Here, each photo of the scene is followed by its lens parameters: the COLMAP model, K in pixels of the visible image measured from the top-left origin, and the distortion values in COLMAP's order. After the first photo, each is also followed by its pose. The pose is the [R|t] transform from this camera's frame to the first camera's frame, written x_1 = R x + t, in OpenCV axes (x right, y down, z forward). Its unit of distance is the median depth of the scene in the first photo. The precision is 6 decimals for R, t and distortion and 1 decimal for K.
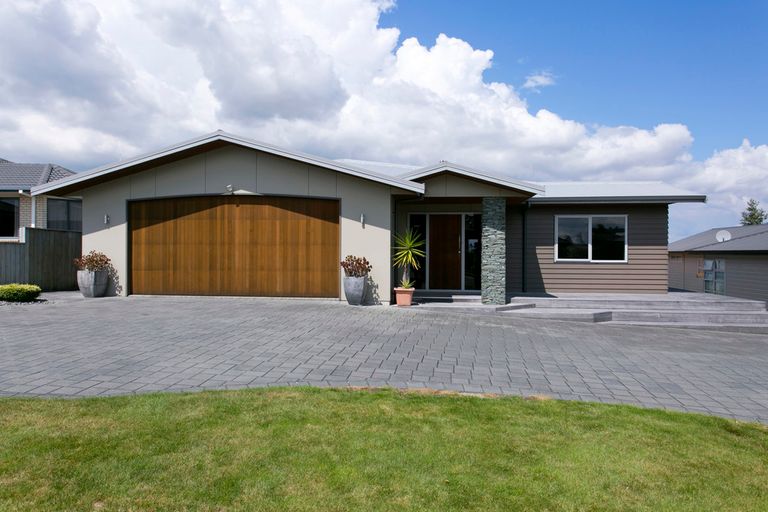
lens RADIAL K [[523.2, 0, 384.0], [0, 523.2, 256.0], [0, 0, 1]] dist [-0.000694, -0.000669]
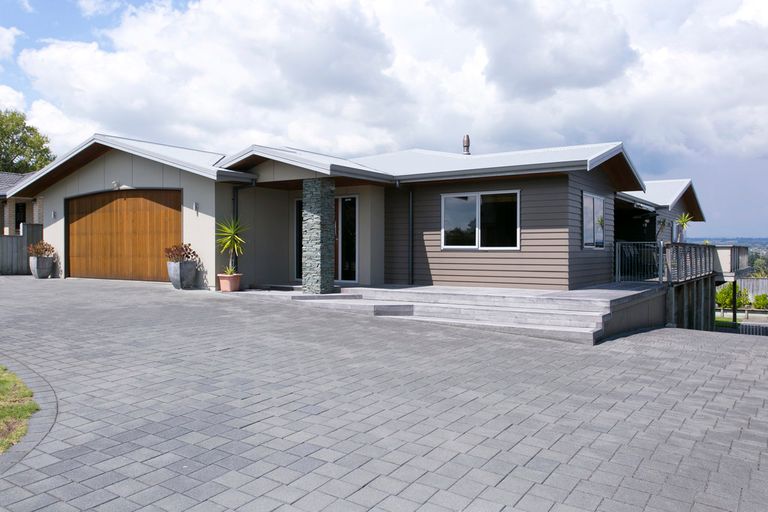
lens RADIAL K [[625.1, 0, 384.6], [0, 625.1, 245.9], [0, 0, 1]] dist [-0.001742, -0.001161]
pose [[0.886870, -0.007217, -0.461964, 0.830069], [-0.000571, 0.999860, -0.016716, 0.025859], [0.462020, 0.015089, 0.886741, 0.070383]]
